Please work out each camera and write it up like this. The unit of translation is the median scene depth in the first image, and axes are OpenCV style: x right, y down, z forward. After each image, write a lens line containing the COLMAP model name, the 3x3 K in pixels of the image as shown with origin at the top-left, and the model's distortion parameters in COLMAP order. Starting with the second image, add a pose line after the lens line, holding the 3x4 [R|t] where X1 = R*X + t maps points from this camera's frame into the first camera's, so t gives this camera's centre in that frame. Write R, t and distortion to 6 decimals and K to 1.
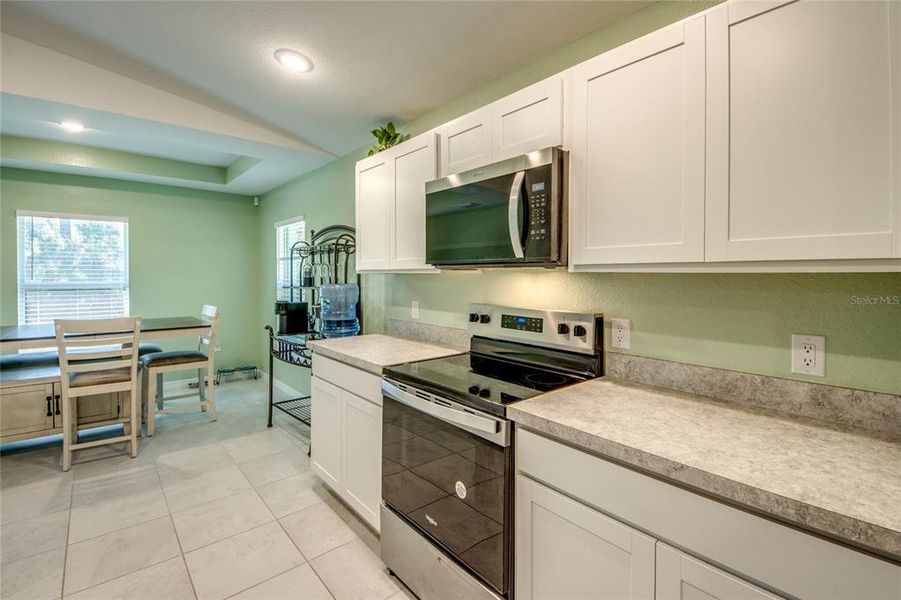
lens RADIAL K [[407.7, 0, 452.0], [0, 407.7, 274.2], [0, 0, 1]] dist [0.016997, -0.008092]
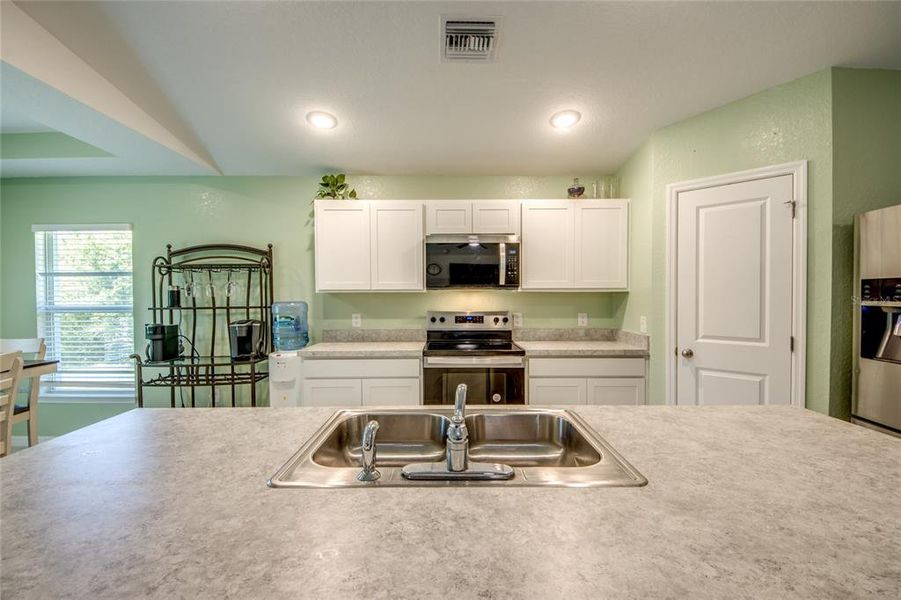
lens RADIAL K [[395.0, 0, 447.6], [0, 395.0, 300.2], [0, 0, 1]] dist [0.017210, -0.002904]
pose [[0.658809, -0.014777, 0.752166, -1.028973], [0.003813, 0.999860, 0.016303, 0.003478], [-0.752301, -0.007872, 0.658773, -0.075996]]
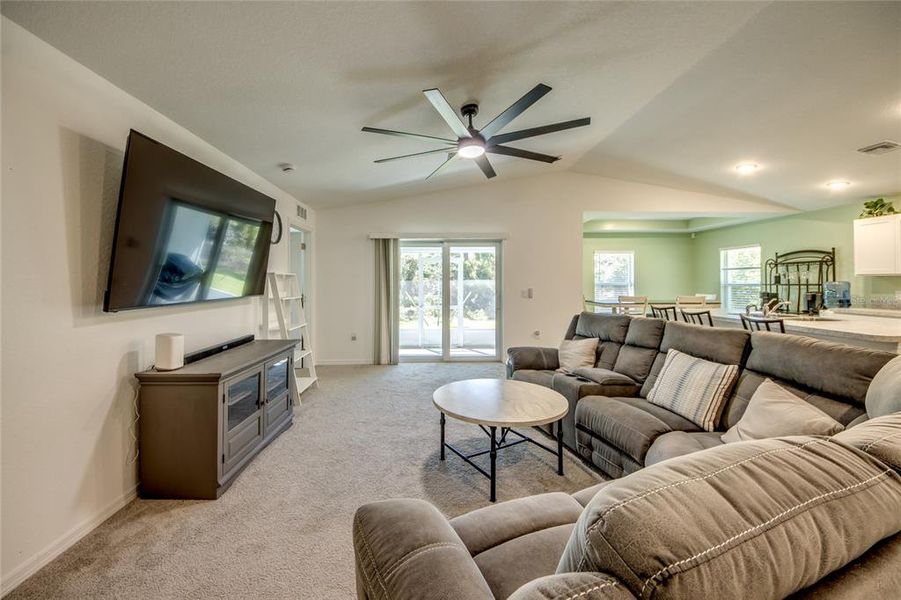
lens RADIAL K [[348.5, 0, 441.0], [0, 348.5, 279.0], [0, 0, 1]] dist [0.000646, -0.006916]
pose [[0.764201, -0.004212, -0.644964, -0.832500], [0.000084, 0.999979, -0.006431, 0.027442], [0.644978, 0.004860, 0.764186, -1.876495]]
